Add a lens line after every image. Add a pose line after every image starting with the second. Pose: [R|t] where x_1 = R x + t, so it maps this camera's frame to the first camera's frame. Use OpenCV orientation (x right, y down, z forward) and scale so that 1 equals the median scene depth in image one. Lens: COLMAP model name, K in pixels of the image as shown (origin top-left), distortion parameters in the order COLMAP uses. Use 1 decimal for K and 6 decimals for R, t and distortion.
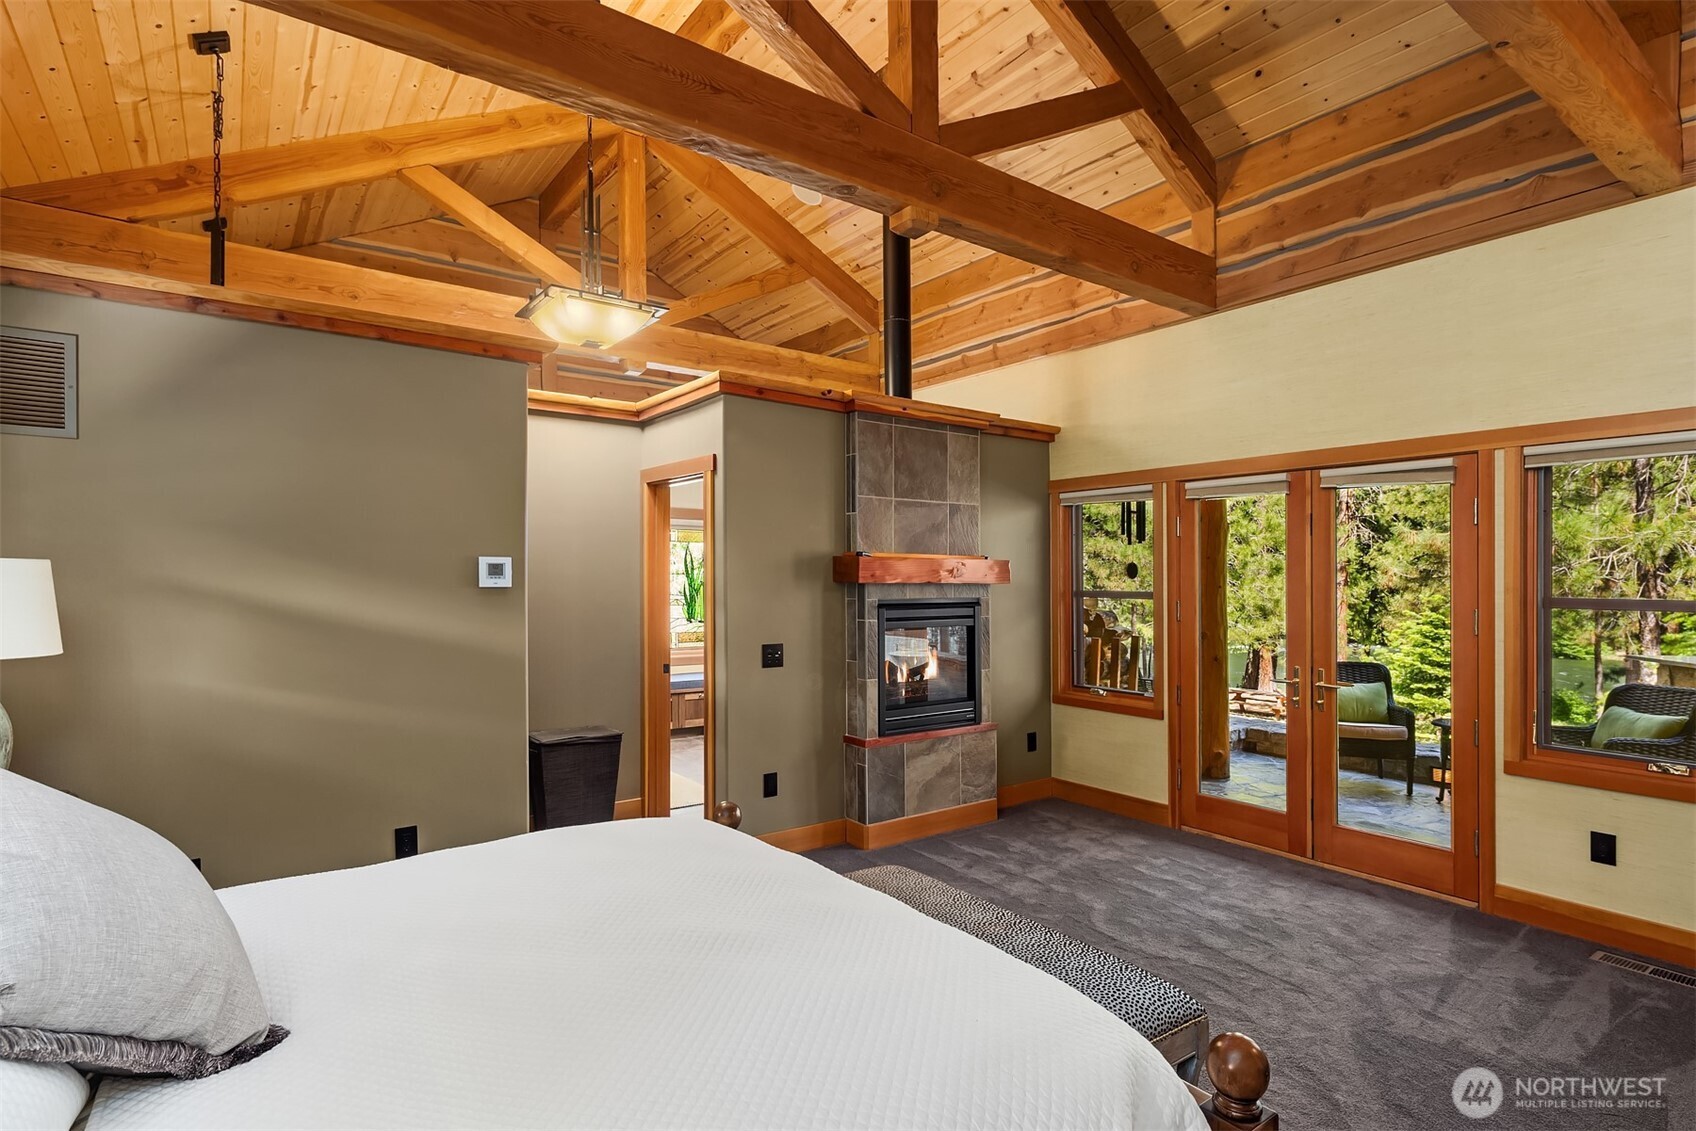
lens RADIAL K [[851.3, 0, 846.8], [0, 851.3, 580.2], [0, 0, 1]] dist [0.005831, -0.000440]
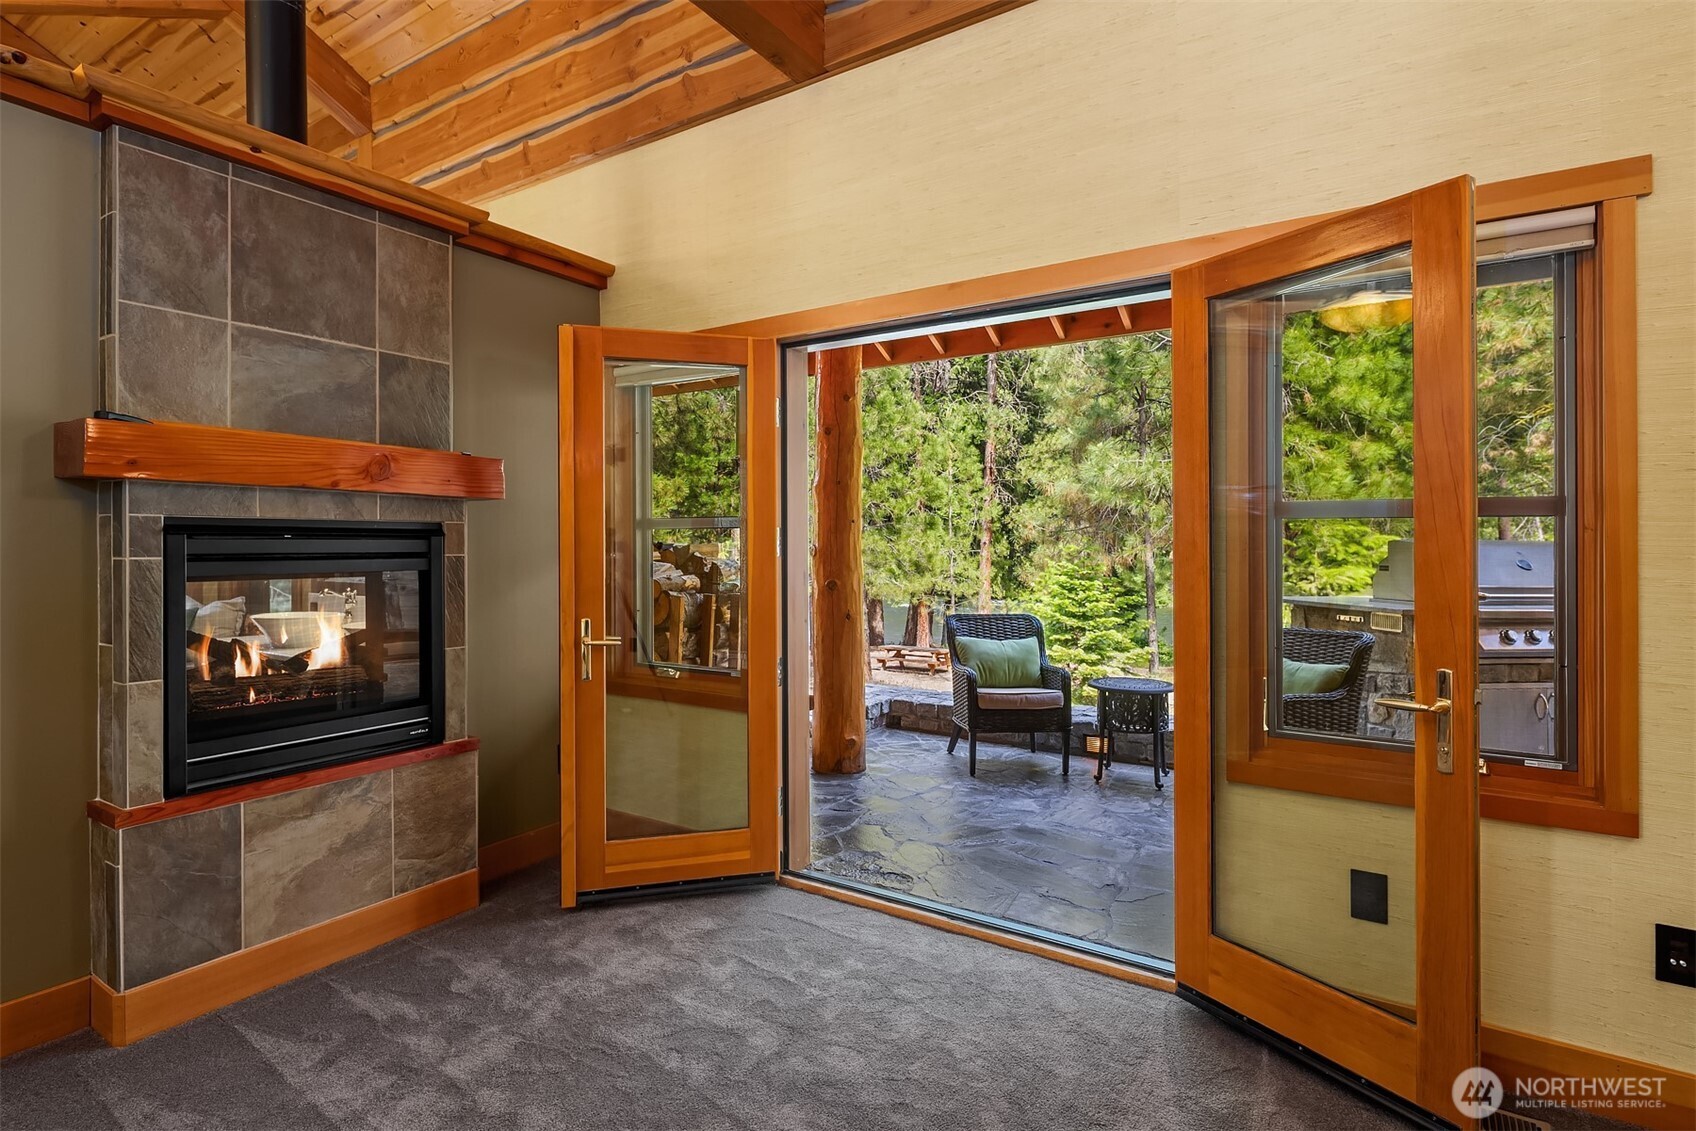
lens RADIAL K [[851.3, 0, 847.1], [0, 851.3, 551.8], [0, 0, 1]] dist [0.005831, -0.000440]
pose [[0.934314, -0.006144, 0.356399, 0.192833], [0.003786, 0.999966, 0.007314, 0.035182], [-0.356432, -0.005484, 0.934305, 0.347233]]
